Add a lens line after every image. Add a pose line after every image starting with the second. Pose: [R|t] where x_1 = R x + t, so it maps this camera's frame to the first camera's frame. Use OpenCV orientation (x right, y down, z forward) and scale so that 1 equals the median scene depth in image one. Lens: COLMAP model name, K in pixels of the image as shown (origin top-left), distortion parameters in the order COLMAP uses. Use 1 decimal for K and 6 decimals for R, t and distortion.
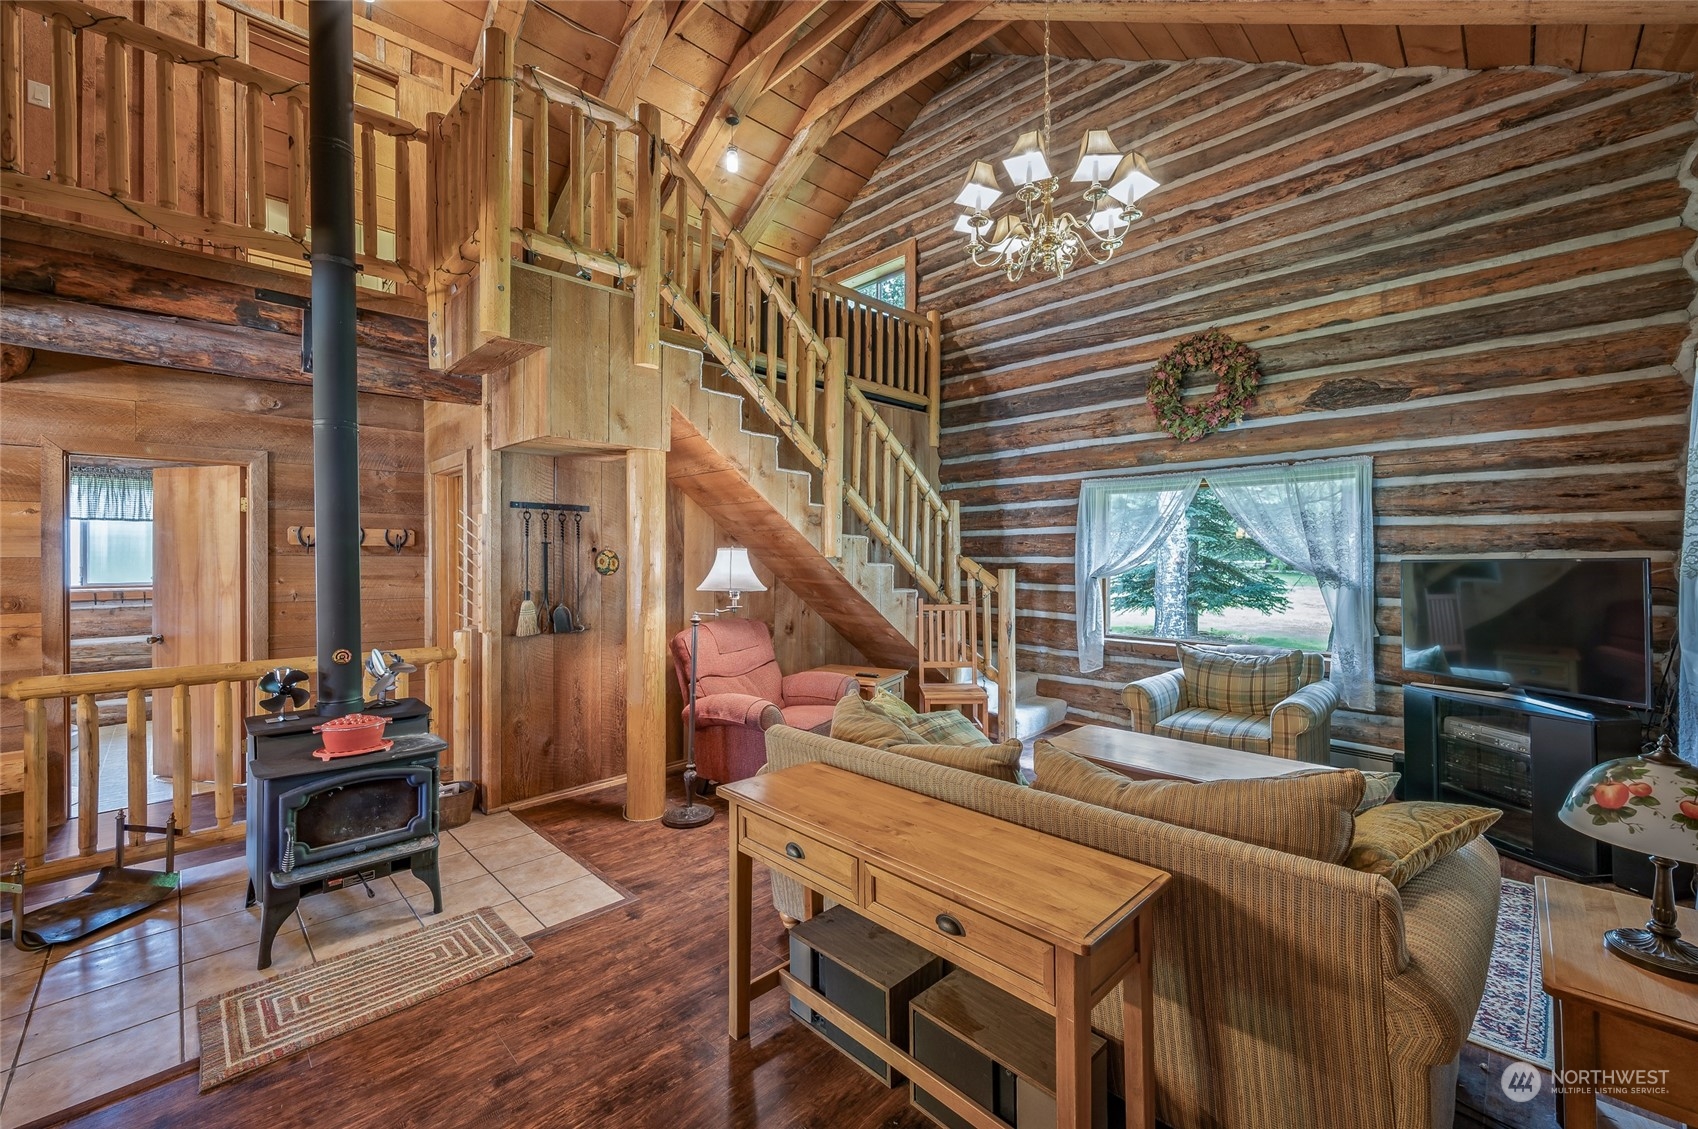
lens RADIAL K [[695.0, 0, 846.2], [0, 695.0, 554.0], [0, 0, 1]] dist [0.001437, 0.000084]
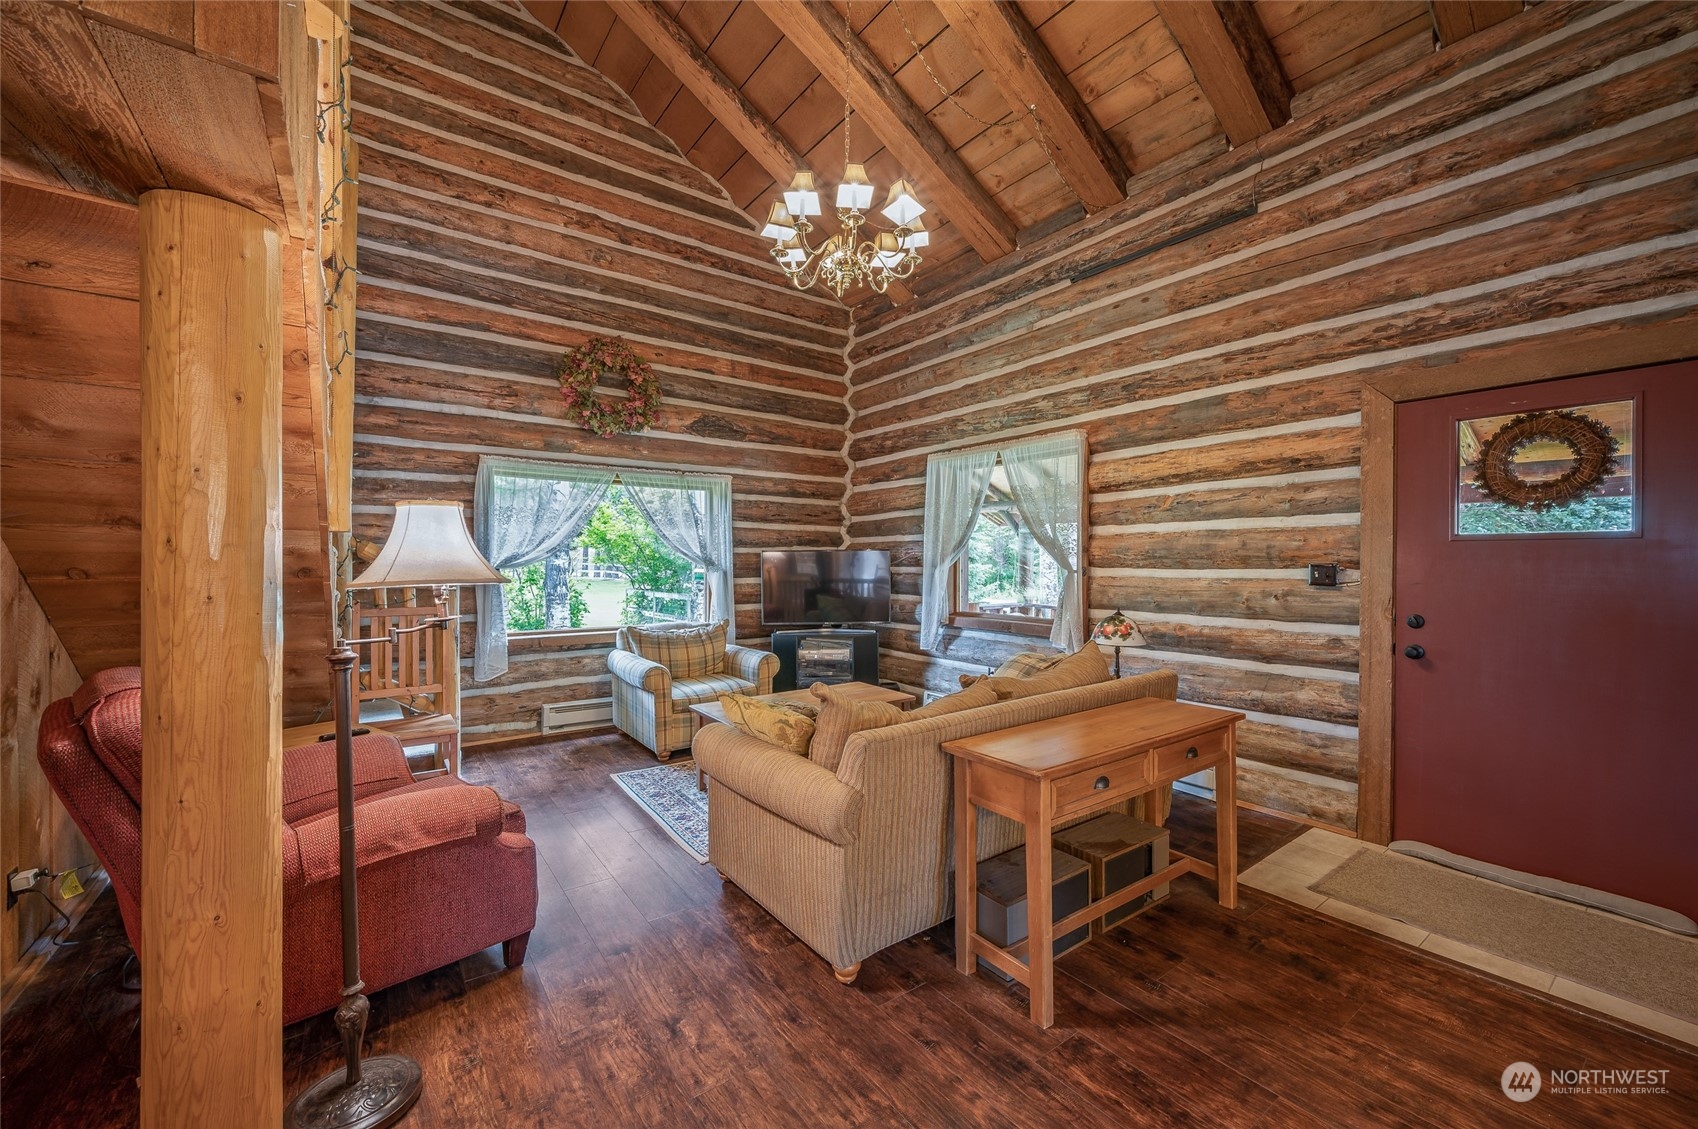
lens RADIAL K [[672.0, 0, 867.8], [0, 672.0, 563.4], [0, 0, 1]] dist [-0.000515, 0.000005]
pose [[0.127515, -0.003819, 0.991829, -0.513242], [-0.008599, 0.999951, 0.004956, 0.022635], [-0.991799, -0.009160, 0.127476, 0.523059]]
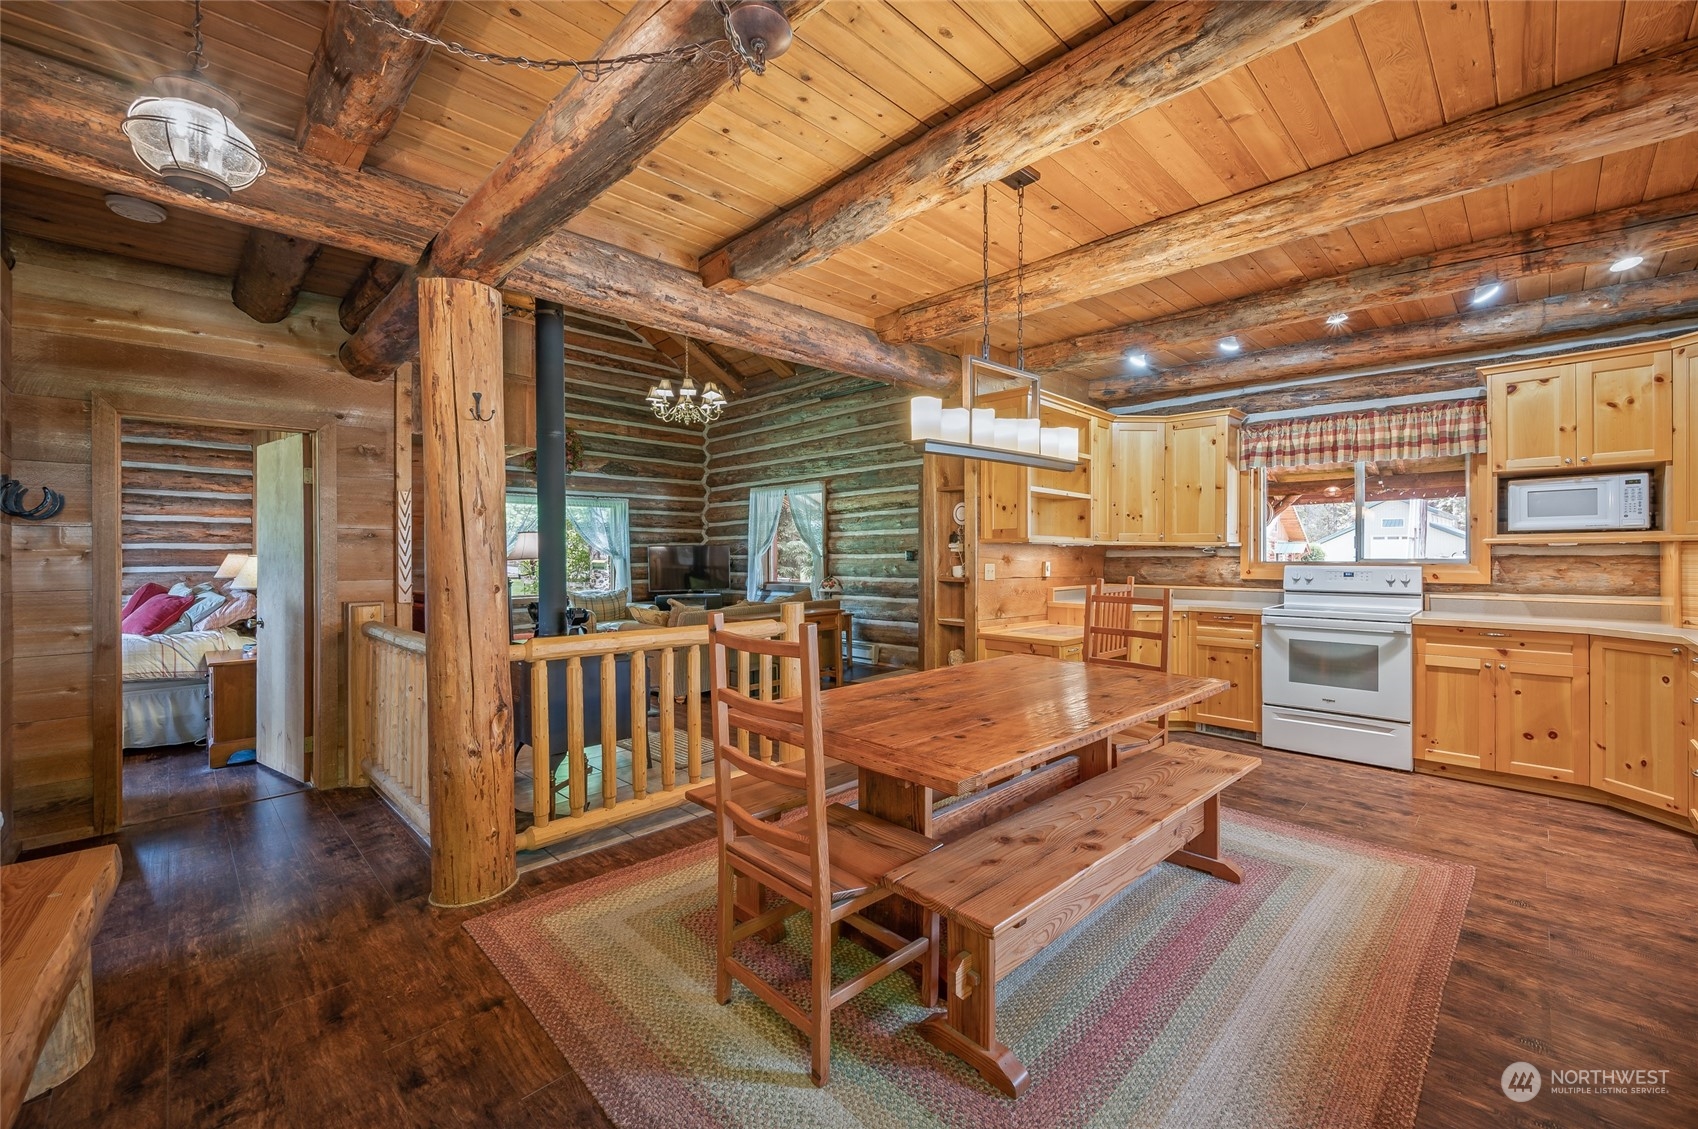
lens RADIAL K [[683.2, 0, 863.9], [0, 683.2, 559.3], [0, 0, 1]] dist [-0.000171, 0.000173]
pose [[-0.019210, -0.008083, 0.999783, -1.364952], [-0.002643, 0.999964, 0.008033, 0.029844], [-0.999812, -0.002488, -0.019231, 0.269529]]
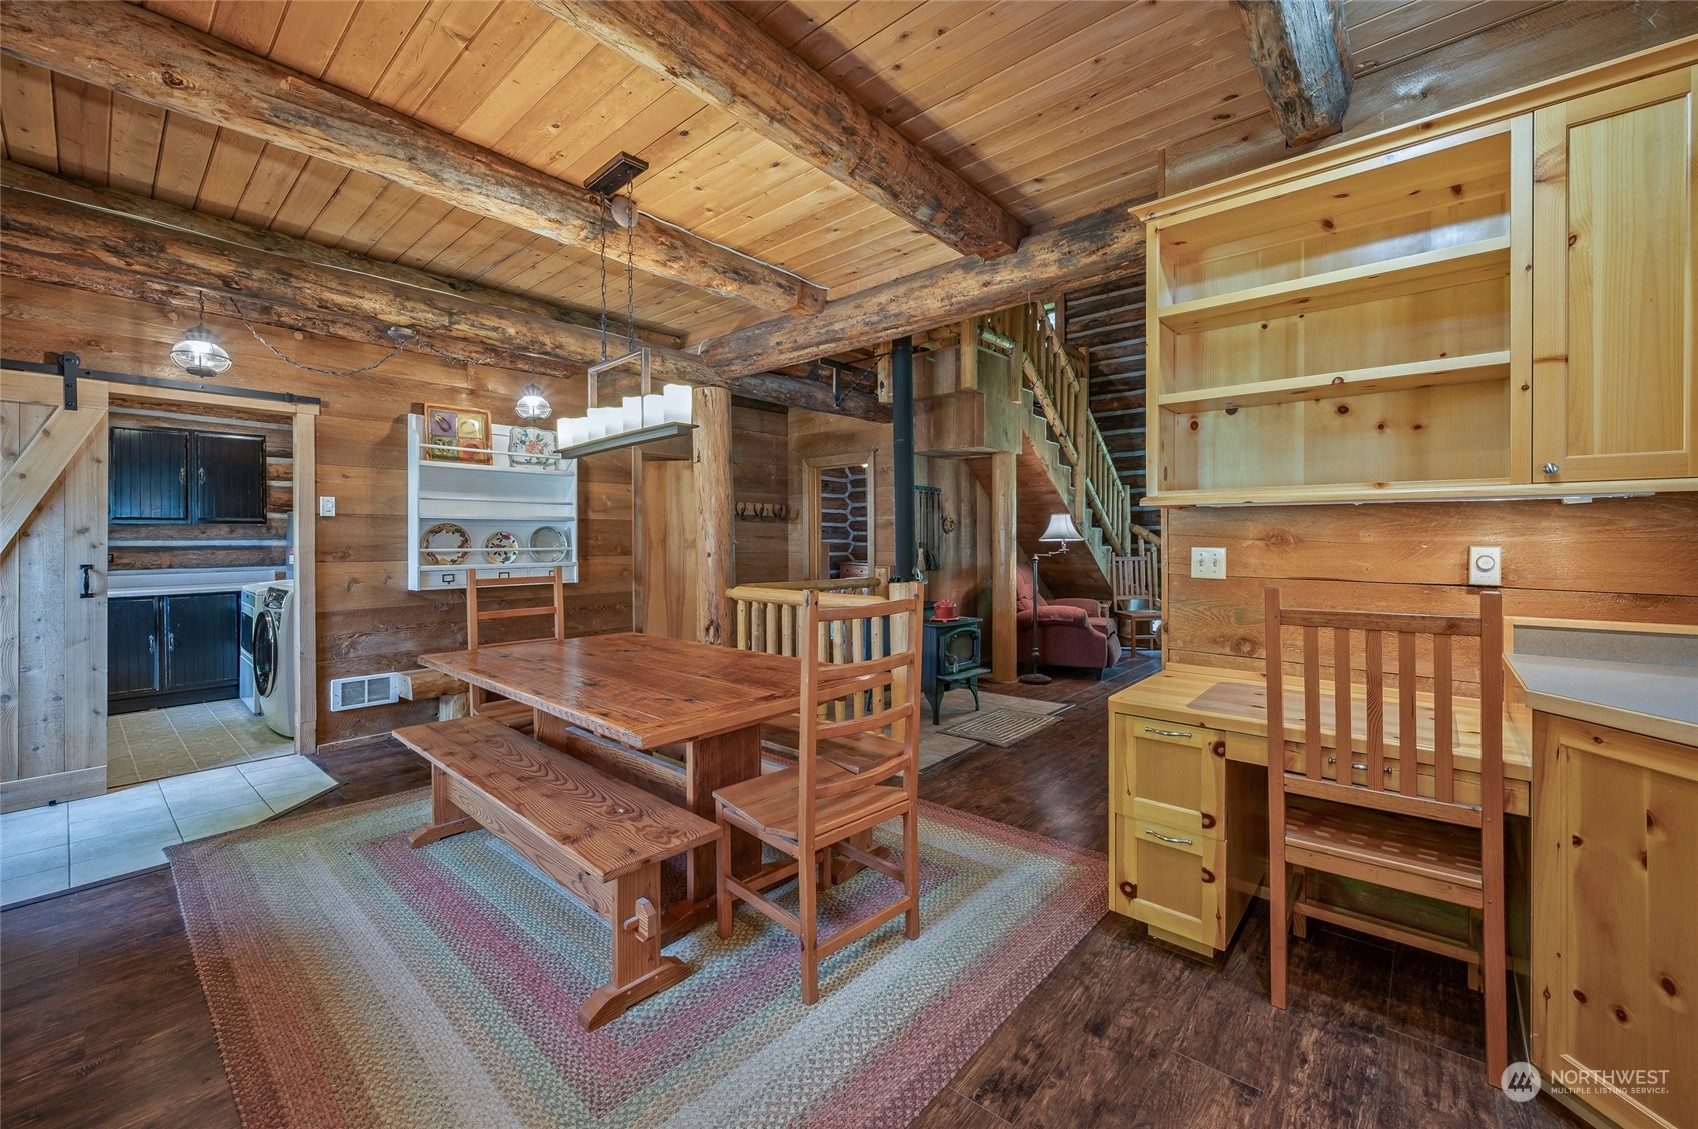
lens RADIAL K [[687.6, 0, 857.0], [0, 687.6, 539.1], [0, 0, 1]] dist [-0.000703, 0.000274]
pose [[0.997247, -0.000605, 0.074150, -0.640064], [0.000275, 0.999990, 0.004464, 0.034401], [-0.074152, -0.004431, 0.997237, -0.481142]]
